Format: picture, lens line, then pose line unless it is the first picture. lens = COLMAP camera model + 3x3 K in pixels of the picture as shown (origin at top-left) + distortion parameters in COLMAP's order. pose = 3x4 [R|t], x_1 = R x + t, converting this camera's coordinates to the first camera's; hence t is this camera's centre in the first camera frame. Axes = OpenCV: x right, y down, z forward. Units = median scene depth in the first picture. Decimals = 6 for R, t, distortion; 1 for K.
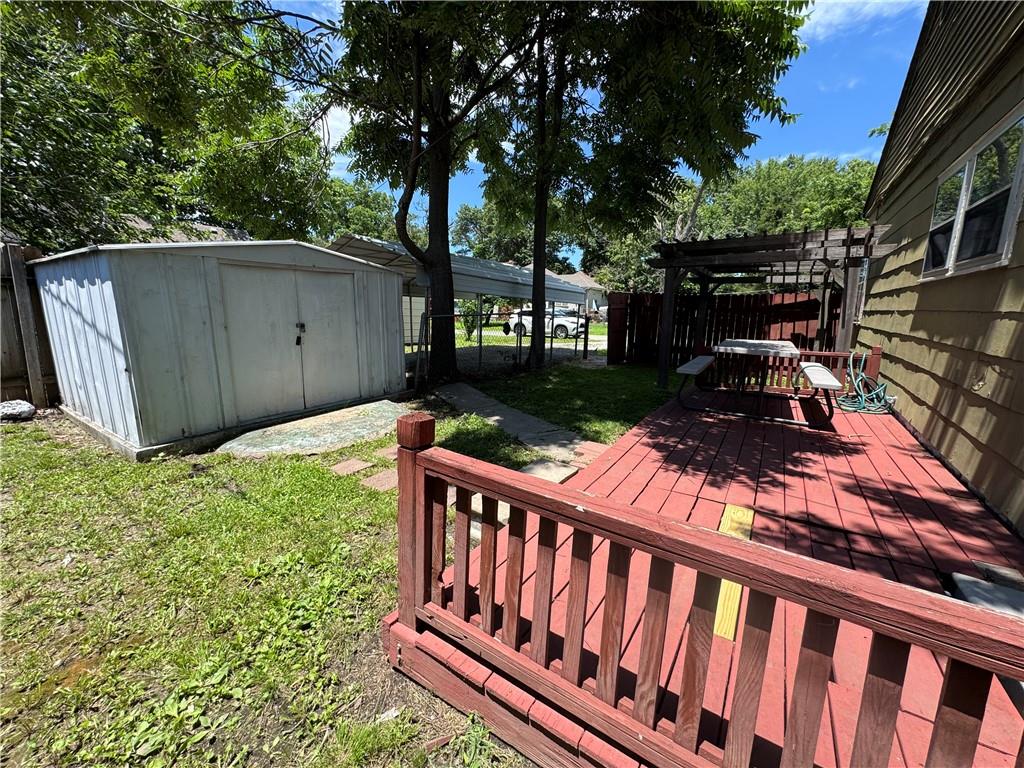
lens RADIAL K [[417.3, 0, 512.0], [0, 417.3, 384.0], [0, 0, 1]] dist [-0.001732, 0.000352]
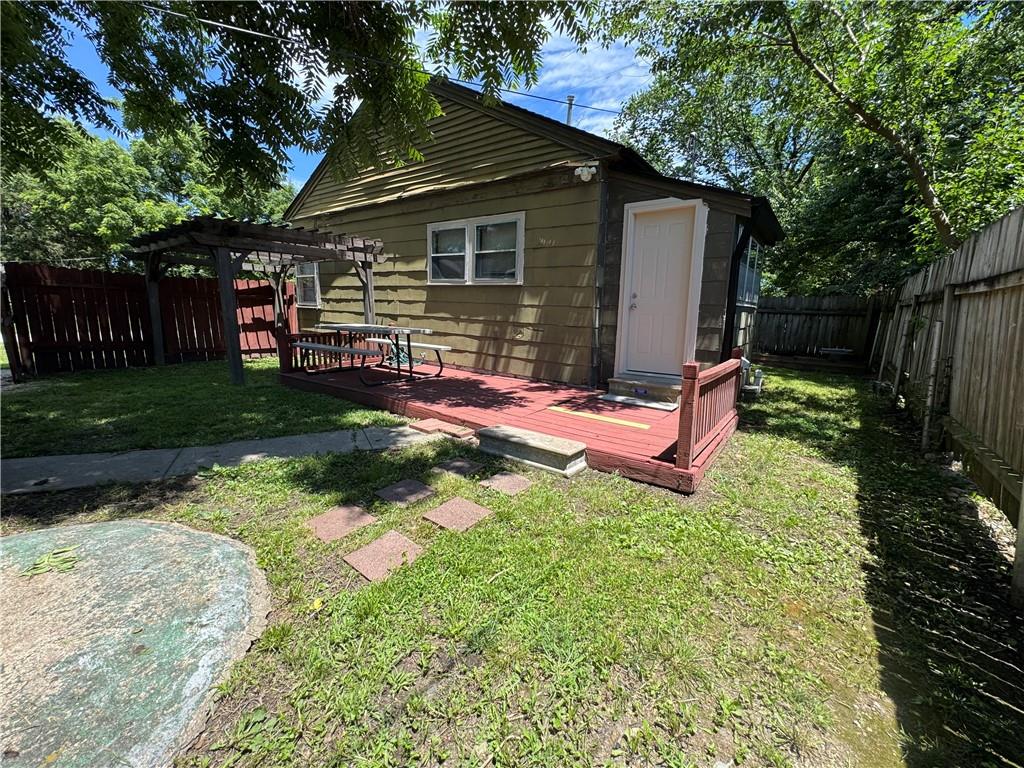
lens RADIAL K [[417.3, 0, 512.0], [0, 417.3, 384.0], [0, 0, 1]] dist [-0.001732, 0.000352]
pose [[0.035200, -0.192142, 0.980736, -0.815835], [0.148818, 0.971410, 0.184974, -0.119014], [-0.988238, 0.139440, 0.062788, 0.639829]]
